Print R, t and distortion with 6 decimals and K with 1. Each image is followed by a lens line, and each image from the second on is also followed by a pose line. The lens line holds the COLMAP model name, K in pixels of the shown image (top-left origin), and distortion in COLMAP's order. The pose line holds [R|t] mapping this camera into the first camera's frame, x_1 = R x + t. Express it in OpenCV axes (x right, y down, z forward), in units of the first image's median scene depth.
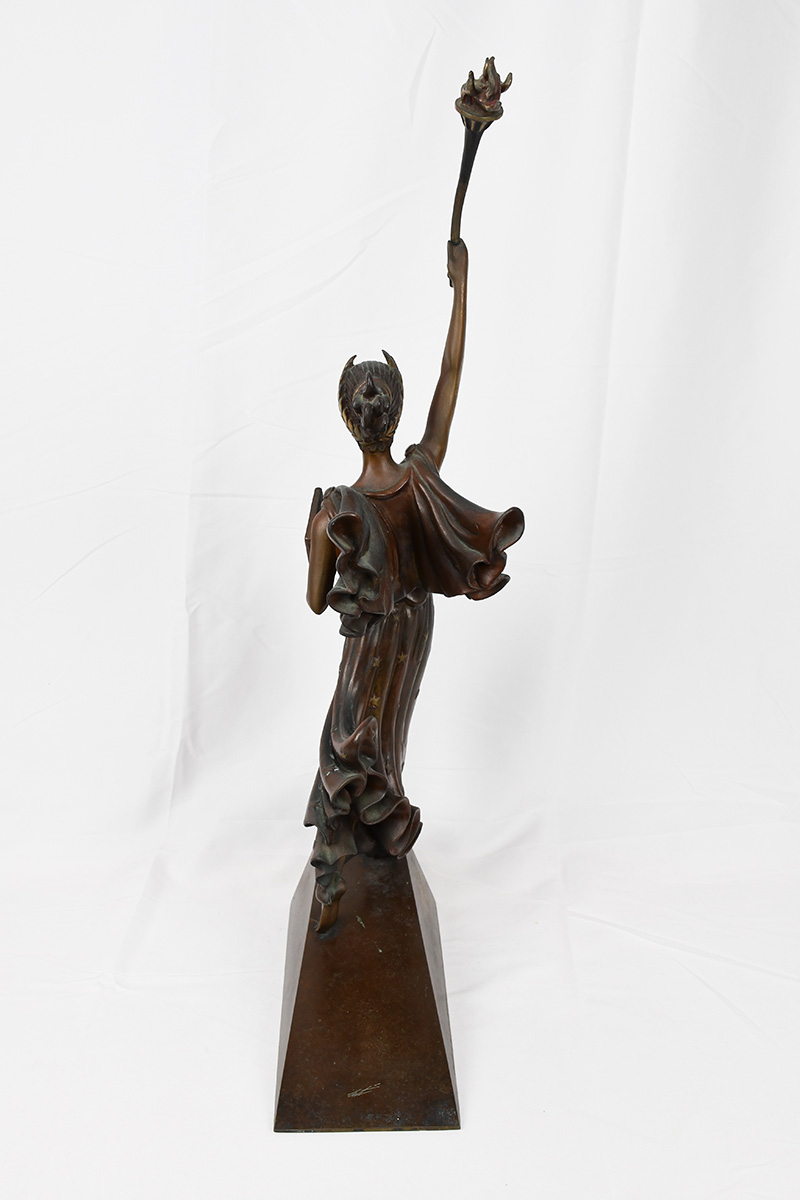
lens RADIAL K [[1380.0, 0, 404.1], [0, 1380.0, 595.1], [0, 0, 1]] dist [0.001720, 0.000000]
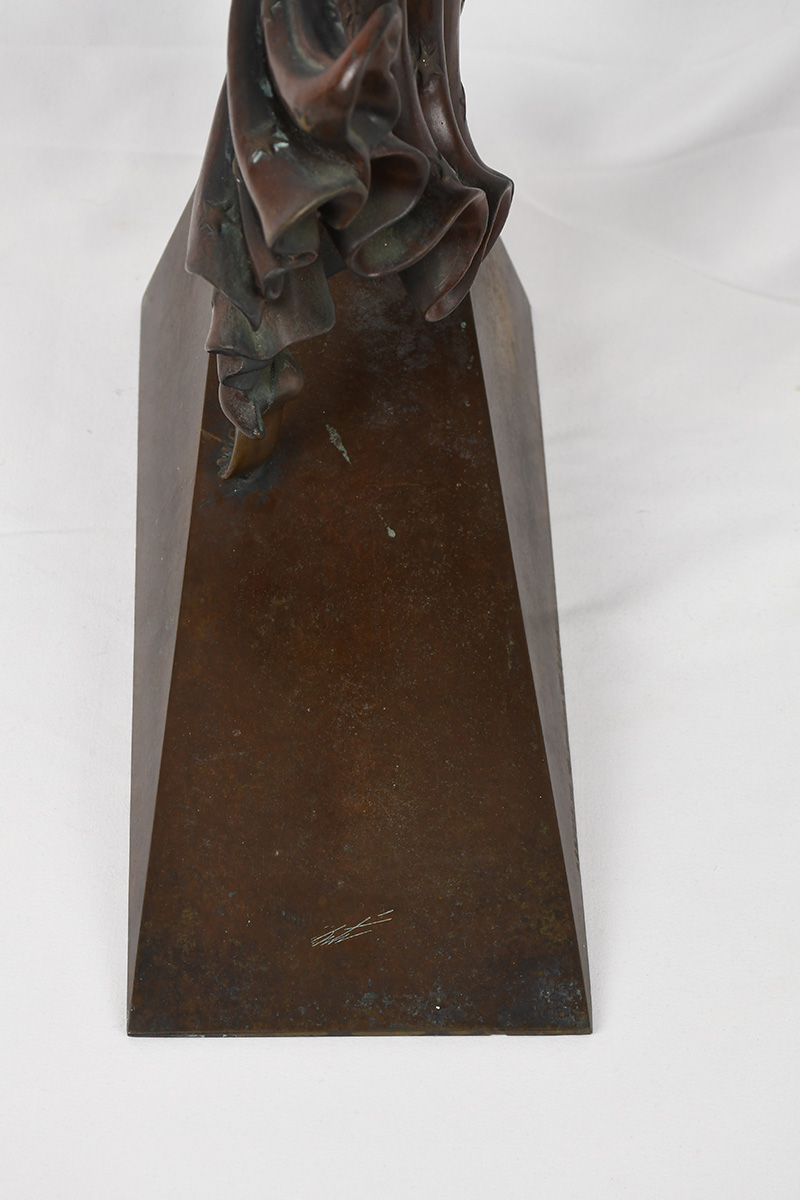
lens RADIAL K [[3225.1, 0, 400.4], [0, 3225.1, 600.1], [0, 0, 1]] dist [0.636371, 0.000000]
pose [[0.999619, 0.014725, 0.023347, -0.036955], [-0.025242, 0.829939, 0.557283, -0.233750], [-0.011170, -0.557660, 0.829994, 0.263100]]
